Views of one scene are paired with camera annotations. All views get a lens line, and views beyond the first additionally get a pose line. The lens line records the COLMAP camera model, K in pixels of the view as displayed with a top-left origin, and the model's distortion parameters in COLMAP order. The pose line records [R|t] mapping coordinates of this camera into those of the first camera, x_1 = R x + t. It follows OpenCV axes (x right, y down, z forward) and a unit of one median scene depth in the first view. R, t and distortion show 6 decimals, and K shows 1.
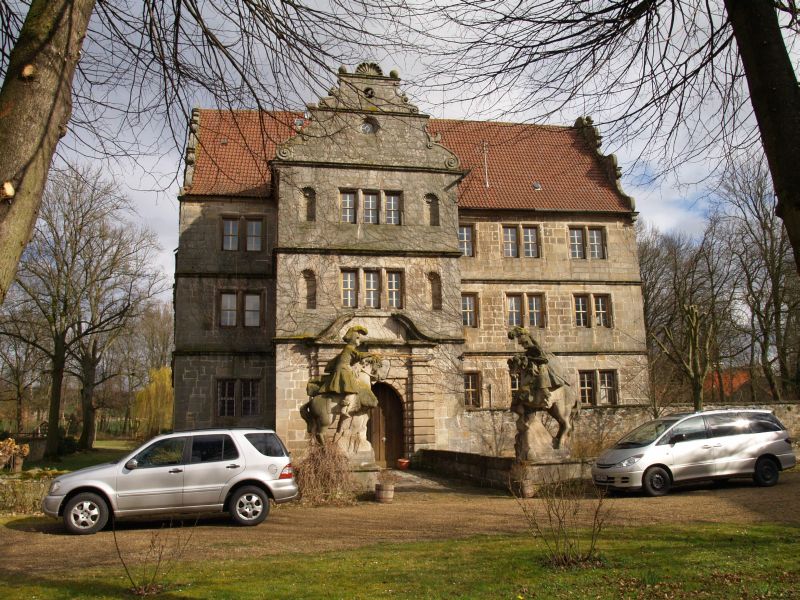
lens RADIAL K [[655.5, 0, 400.1], [0, 655.5, 298.9], [0, 0, 1]] dist [-0.124174, 0.073027]
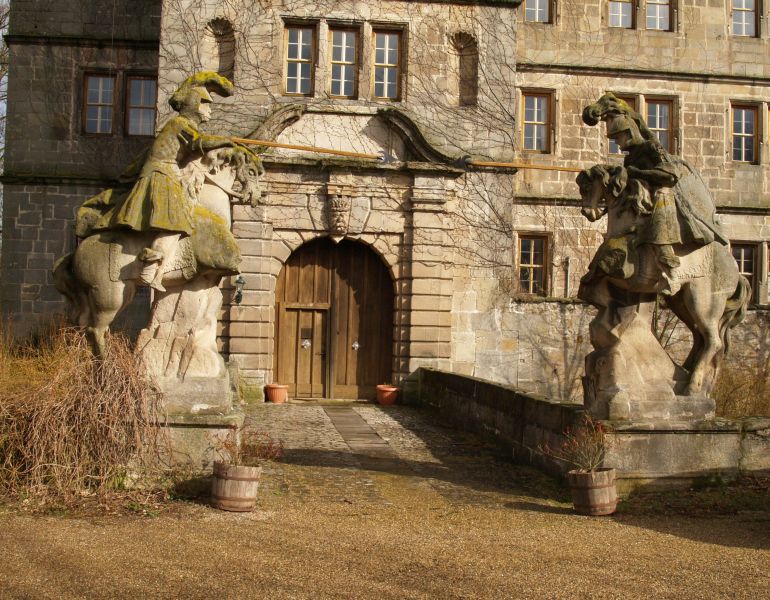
lens RADIAL K [[936.8, 0, 399.9], [0, 936.8, 299.2], [0, 0, 1]] dist [-0.120414, 0.000000]
pose [[0.996968, 0.045372, -0.063212, 0.057747], [-0.034339, 0.985557, 0.165823, 0.048022], [0.069823, -0.163150, 0.984127, 0.249629]]
